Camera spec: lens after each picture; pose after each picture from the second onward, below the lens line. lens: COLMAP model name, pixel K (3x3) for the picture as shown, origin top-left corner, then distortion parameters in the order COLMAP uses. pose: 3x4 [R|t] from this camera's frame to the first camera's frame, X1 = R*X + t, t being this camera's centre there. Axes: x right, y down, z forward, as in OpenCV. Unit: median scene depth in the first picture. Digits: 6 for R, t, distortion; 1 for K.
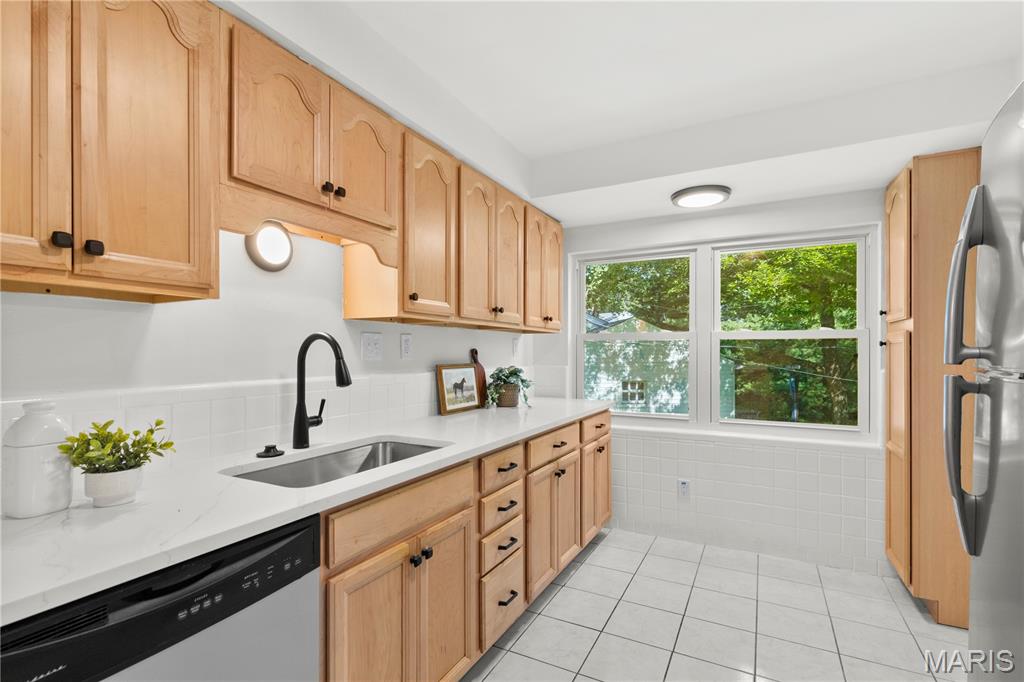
lens RADIAL K [[467.6, 0, 509.3], [0, 467.6, 358.1], [0, 0, 1]] dist [0.004727, -0.000875]
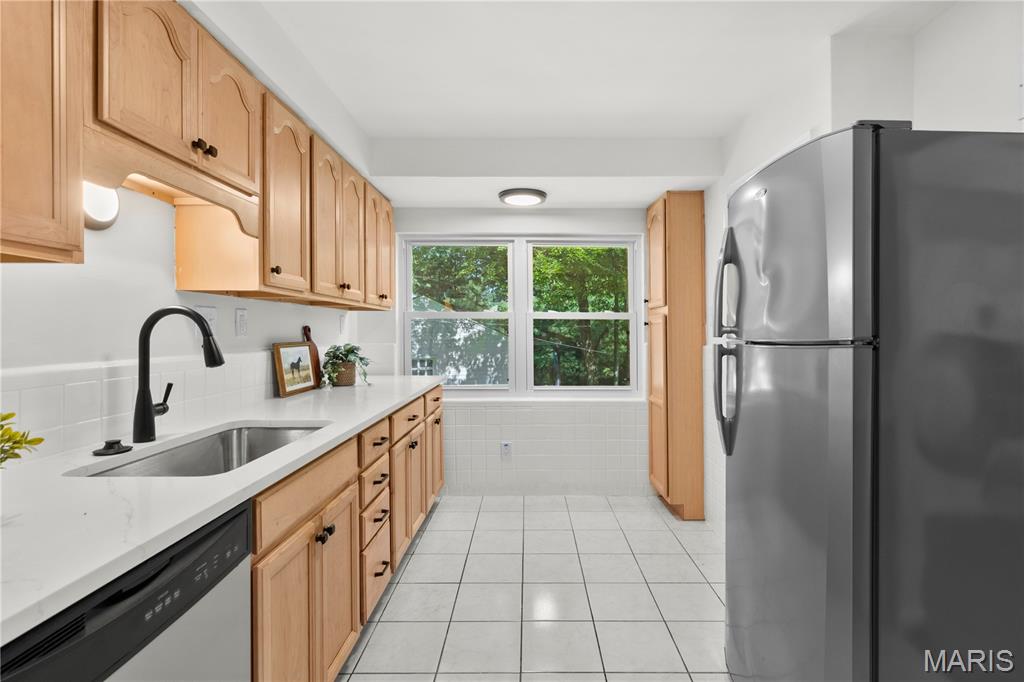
lens RADIAL K [[467.6, 0, 521.8], [0, 467.6, 332.0], [0, 0, 1]] dist [0.004727, -0.000875]
pose [[0.892219, -0.000542, 0.451602, -0.176227], [0.004513, 0.999960, -0.007715, 0.002740], [-0.451580, 0.008922, 0.892186, -0.055433]]
